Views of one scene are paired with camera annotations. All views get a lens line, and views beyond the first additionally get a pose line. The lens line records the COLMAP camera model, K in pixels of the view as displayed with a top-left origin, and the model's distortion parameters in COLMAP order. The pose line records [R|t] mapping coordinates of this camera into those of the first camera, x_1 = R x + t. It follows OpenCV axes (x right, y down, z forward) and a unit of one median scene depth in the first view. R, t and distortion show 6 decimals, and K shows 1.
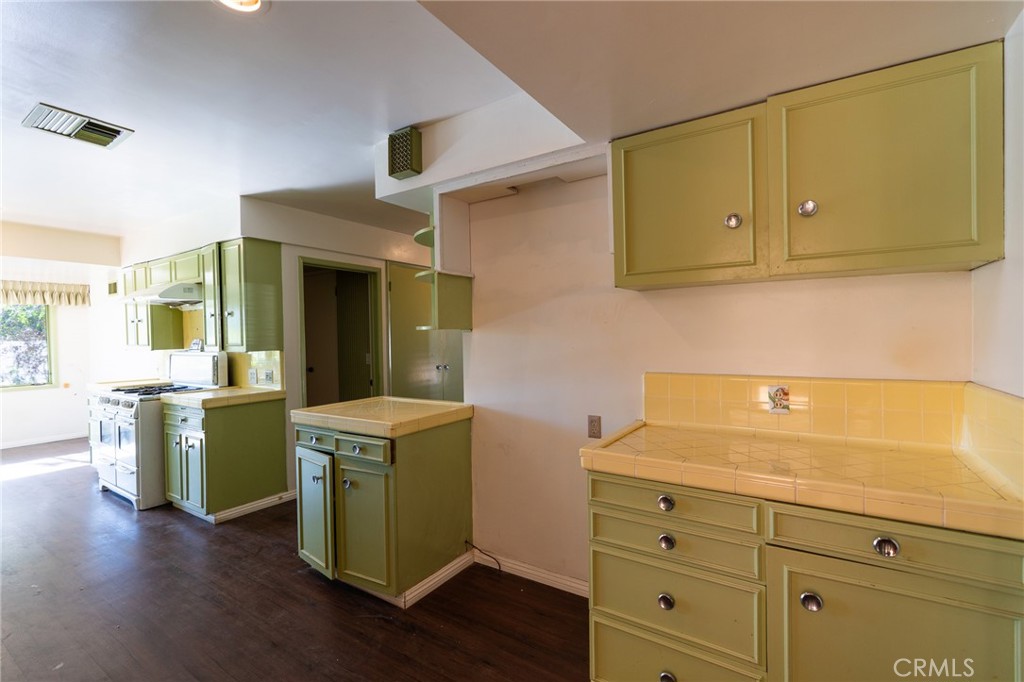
lens RADIAL K [[457.7, 0, 510.8], [0, 457.7, 344.4], [0, 0, 1]] dist [-0.012588, 0.007620]
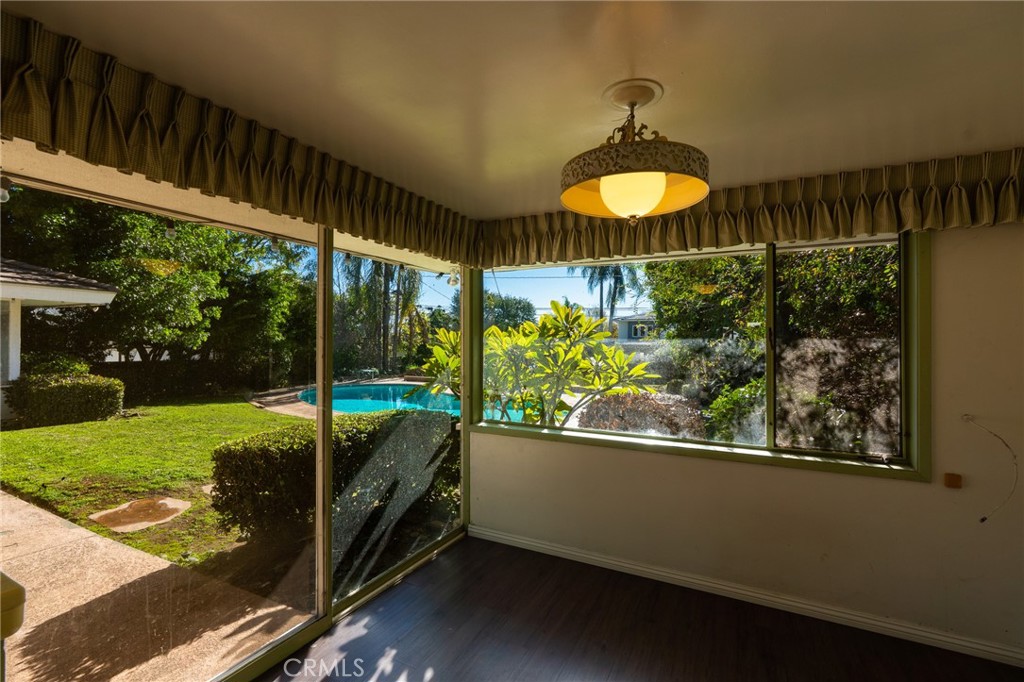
lens RADIAL K [[457.7, 0, 510.8], [0, 457.7, 344.4], [0, 0, 1]] dist [-0.012588, 0.007620]
pose [[0.097962, 0.022508, -0.994936, -0.711290], [-0.031415, 0.999316, 0.019514, -0.000951], [0.994694, 0.029345, 0.098602, 0.680729]]
